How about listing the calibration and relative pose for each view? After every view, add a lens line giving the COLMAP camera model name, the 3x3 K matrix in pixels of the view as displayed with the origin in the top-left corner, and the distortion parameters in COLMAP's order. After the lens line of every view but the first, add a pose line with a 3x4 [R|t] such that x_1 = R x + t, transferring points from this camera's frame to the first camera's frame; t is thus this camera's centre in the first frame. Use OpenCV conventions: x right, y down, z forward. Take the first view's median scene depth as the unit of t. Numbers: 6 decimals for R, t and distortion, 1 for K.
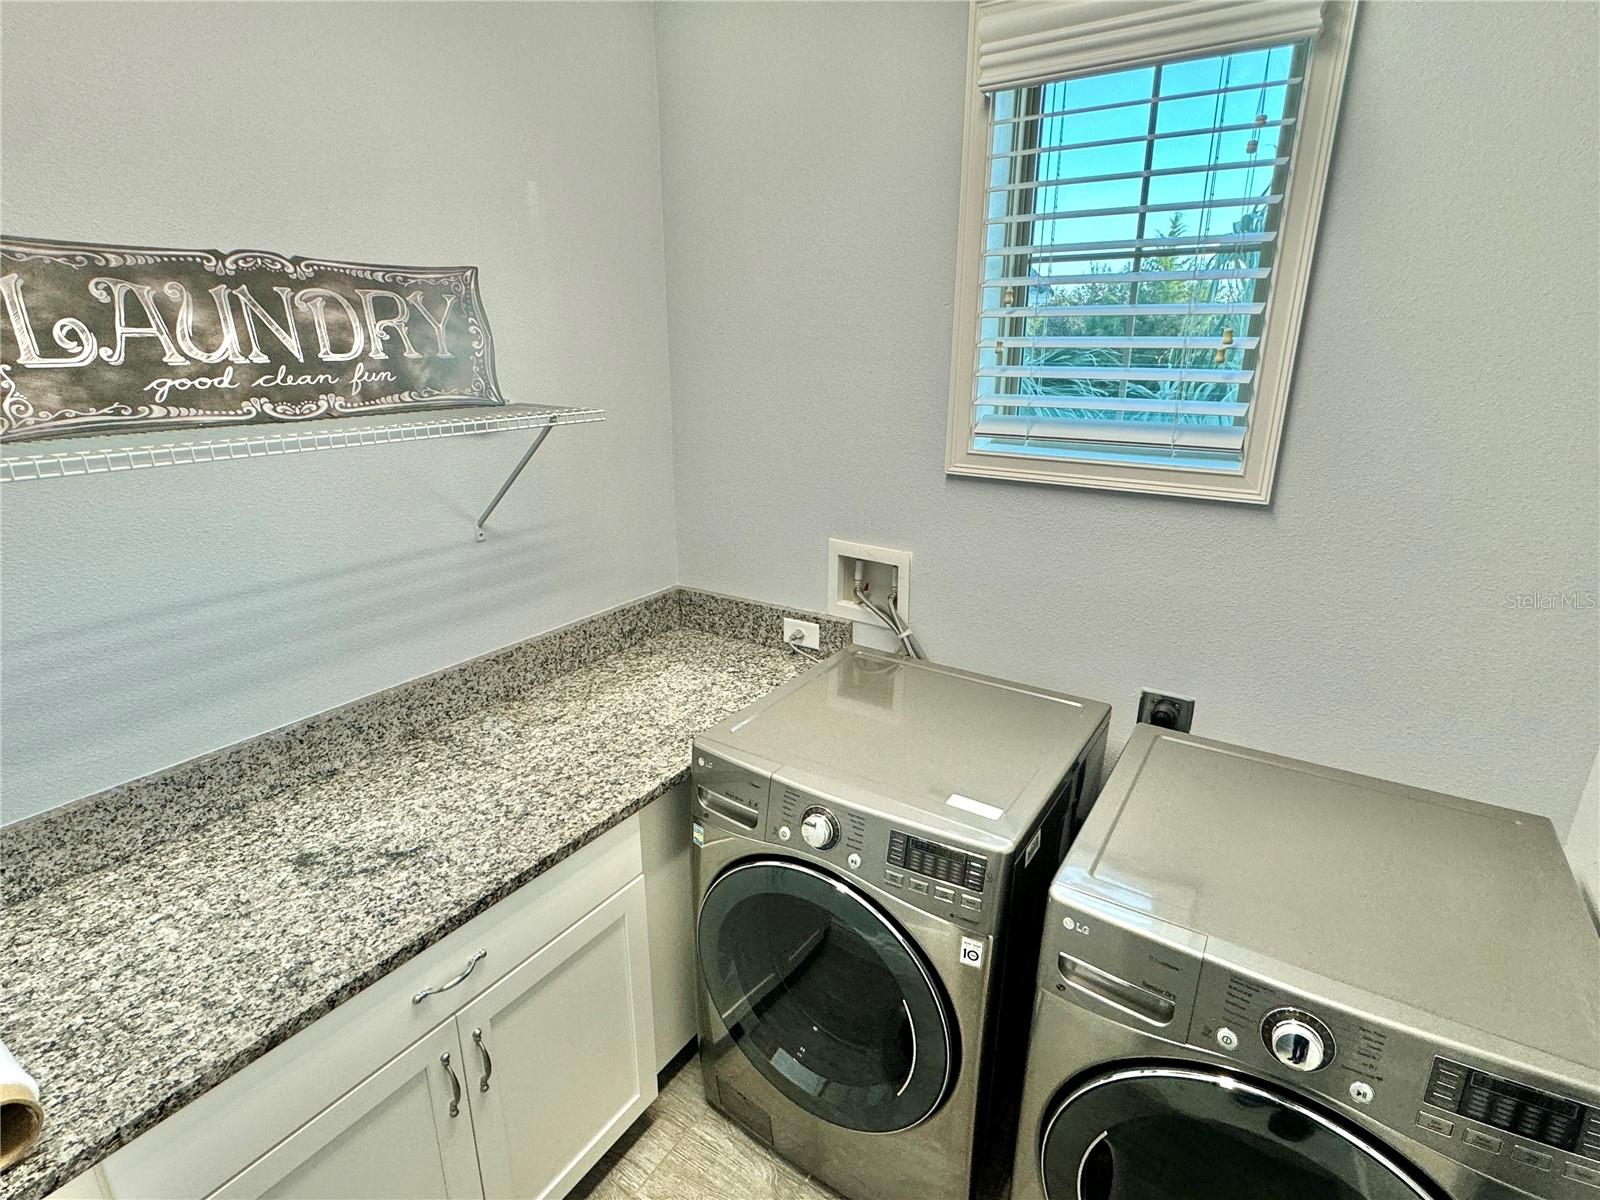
lens RADIAL K [[817.3, 0, 798.8], [0, 817.3, 599.6], [0, 0, 1]] dist [-0.000748, -0.000093]
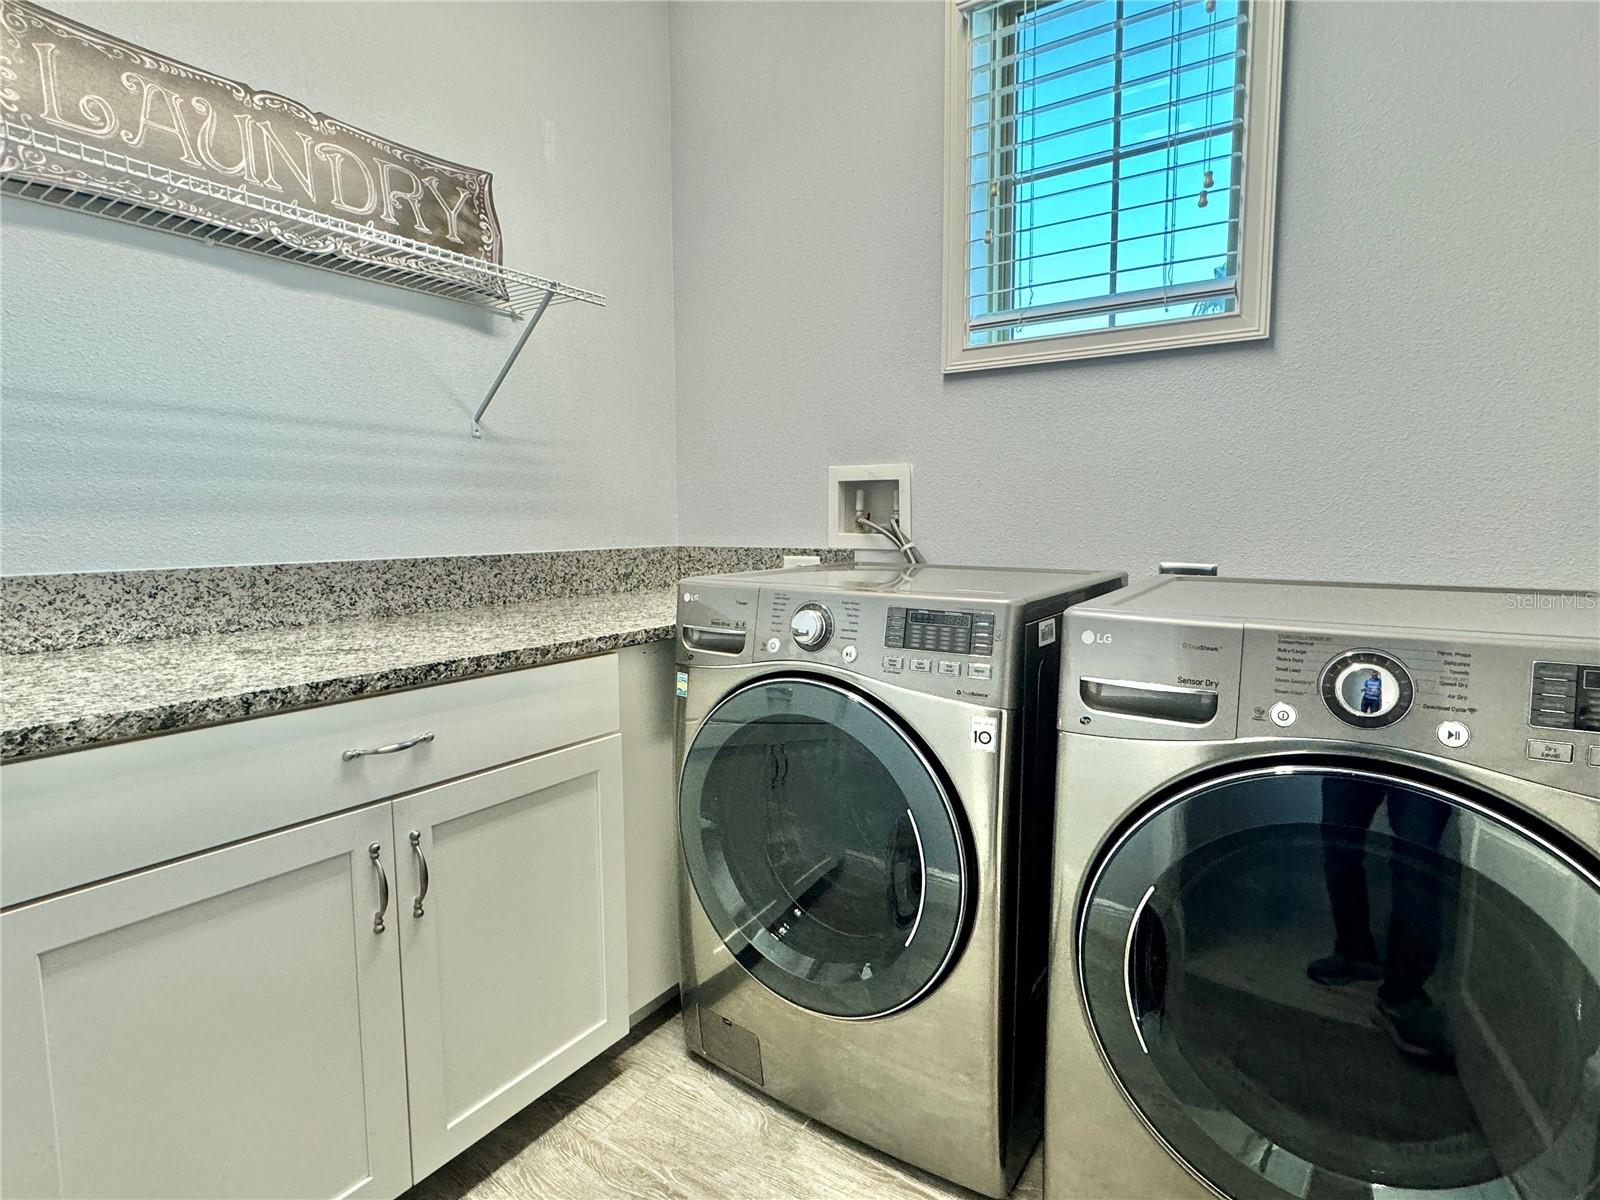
lens RADIAL K [[817.3, 0, 798.9], [0, 817.3, 598.5], [0, 0, 1]] dist [-0.000748, -0.000093]
pose [[0.999759, -0.006423, -0.020971, 0.028145], [0.001855, 0.977498, -0.210938, 0.400845], [0.021854, 0.210848, 0.977274, 0.093086]]
